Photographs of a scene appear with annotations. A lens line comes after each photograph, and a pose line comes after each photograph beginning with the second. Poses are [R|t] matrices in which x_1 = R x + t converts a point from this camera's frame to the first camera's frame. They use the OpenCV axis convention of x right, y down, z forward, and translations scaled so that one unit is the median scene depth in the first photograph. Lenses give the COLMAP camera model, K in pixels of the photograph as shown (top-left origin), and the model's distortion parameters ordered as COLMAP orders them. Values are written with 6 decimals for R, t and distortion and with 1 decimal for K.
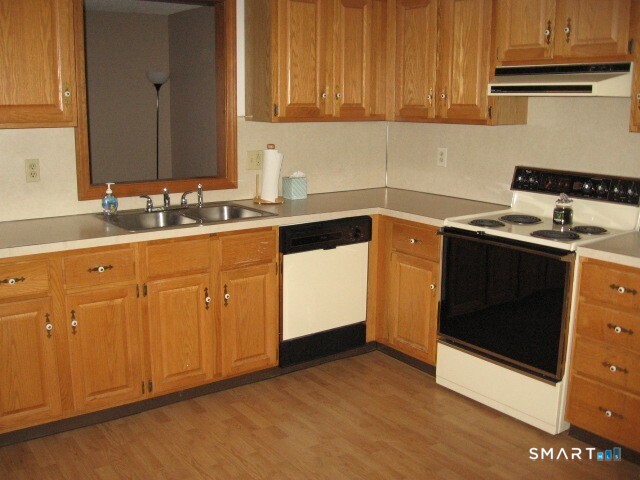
lens RADIAL K [[663.6, 0, 293.9], [0, 663.6, 240.1], [0, 0, 1]] dist [-0.119918, -0.005275]
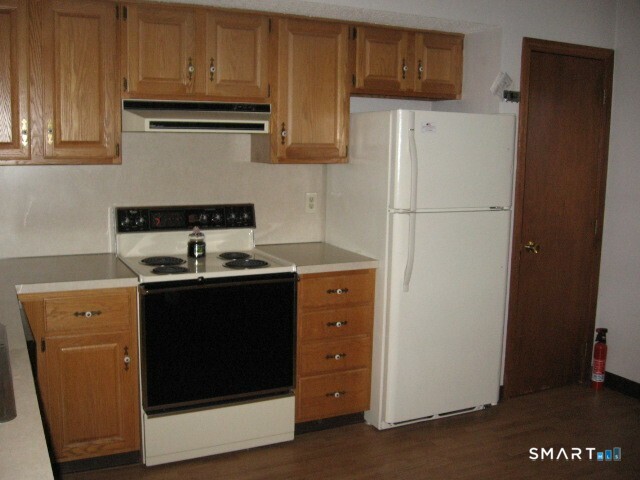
lens RADIAL K [[663.6, 0, 293.9], [0, 663.6, 240.1], [0, 0, 1]] dist [-0.119918, -0.005275]
pose [[0.174227, -0.137561, 0.975050, -0.580923], [0.185165, 0.977107, 0.104765, -0.133635], [-0.967140, 0.162292, 0.195710, 0.656023]]
